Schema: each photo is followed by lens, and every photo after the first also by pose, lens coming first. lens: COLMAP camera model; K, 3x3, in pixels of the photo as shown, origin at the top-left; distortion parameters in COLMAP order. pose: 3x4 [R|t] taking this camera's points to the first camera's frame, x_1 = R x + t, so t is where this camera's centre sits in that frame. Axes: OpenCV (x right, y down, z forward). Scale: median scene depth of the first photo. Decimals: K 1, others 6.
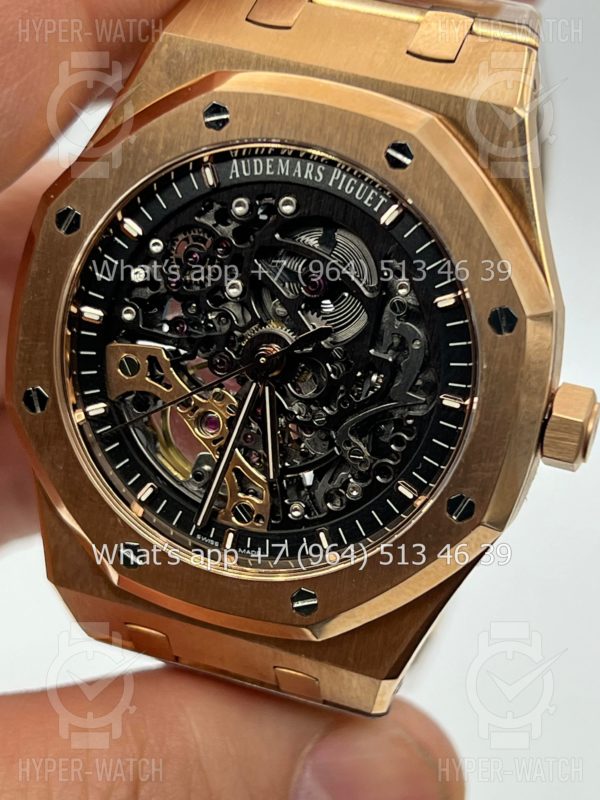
lens RADIAL K [[1894.6, 0, 300.0], [0, 1894.6, 400.0], [0, 0, 1]] dist [0.232053, -0.552242]
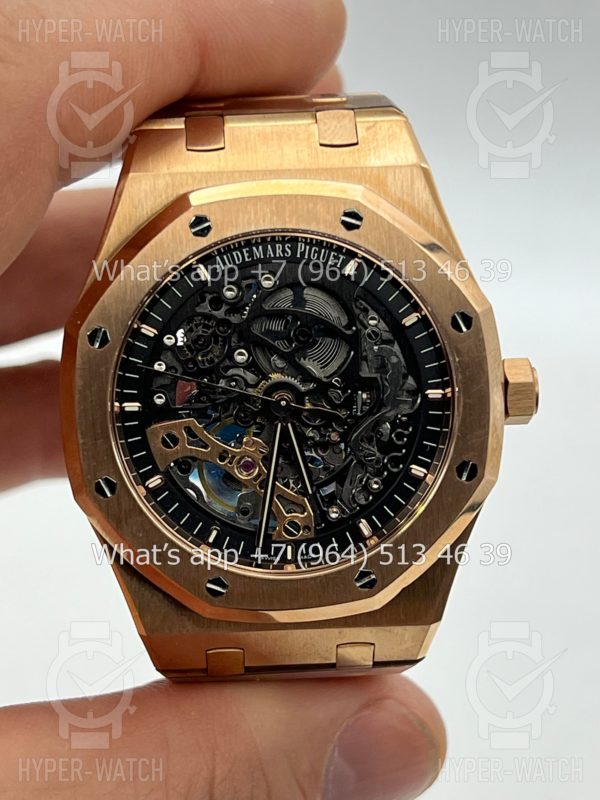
lens RADIAL K [[1894.6, 0, 300.0], [0, 1894.6, 400.0], [0, 0, 1]] dist [0.232053, -0.552242]
pose [[0.926621, -0.258710, 0.272841, -0.350057], [0.275670, 0.960925, -0.025070, 0.011452], [-0.255694, 0.098445, 0.961732, -0.212857]]
